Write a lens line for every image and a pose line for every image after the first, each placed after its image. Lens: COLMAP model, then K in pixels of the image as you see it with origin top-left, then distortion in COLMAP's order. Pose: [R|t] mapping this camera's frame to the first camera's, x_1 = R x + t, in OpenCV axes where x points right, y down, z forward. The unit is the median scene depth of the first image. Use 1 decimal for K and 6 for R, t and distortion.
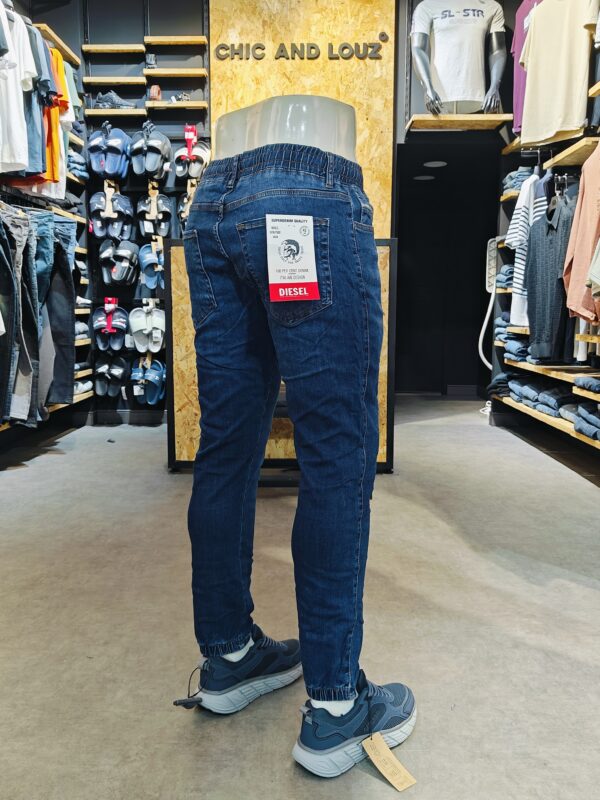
lens RADIAL K [[715.3, 0, 300.0], [0, 715.3, 400.0], [0, 0, 1]] dist [-0.006297, -0.001793]
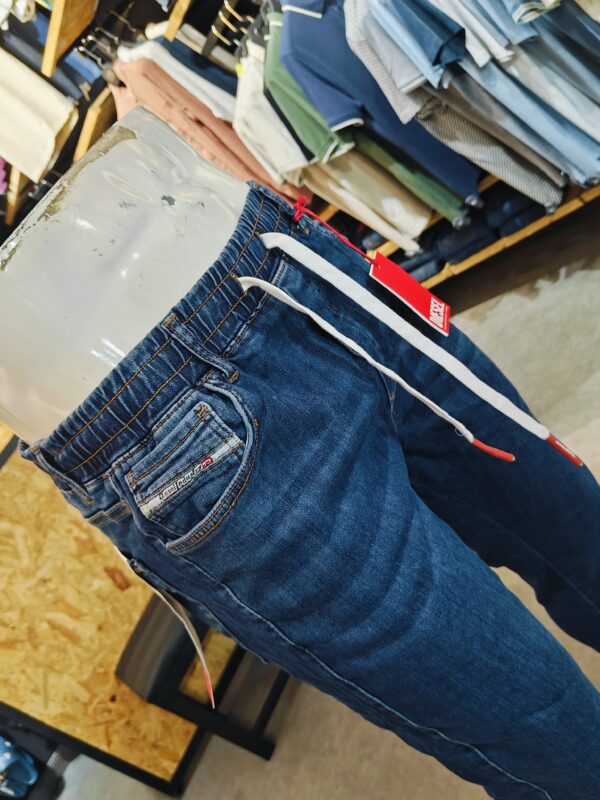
lens RADIAL K [[733.3, 0, 300.0], [0, 733.3, 400.0], [0, 0, 1]] dist [-0.019794, -0.004644]
pose [[0.437515, -0.813242, 0.383691, -0.082357], [0.840377, 0.521606, 0.147290, -0.098523], [-0.319917, 0.258003, 0.911640, 0.208730]]
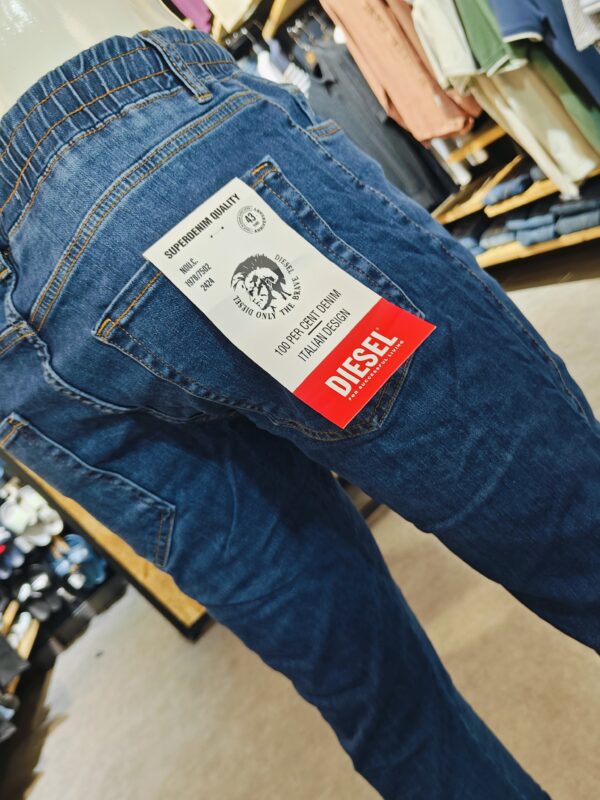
lens RADIAL K [[733.3, 0, 300.0], [0, 733.3, 400.0], [0, 0, 1]] dist [-0.019794, -0.004644]
pose [[0.716643, -0.684390, 0.134285, -0.027841], [0.682784, 0.727721, 0.065032, -0.055414], [-0.142229, 0.045083, 0.988807, 0.198109]]
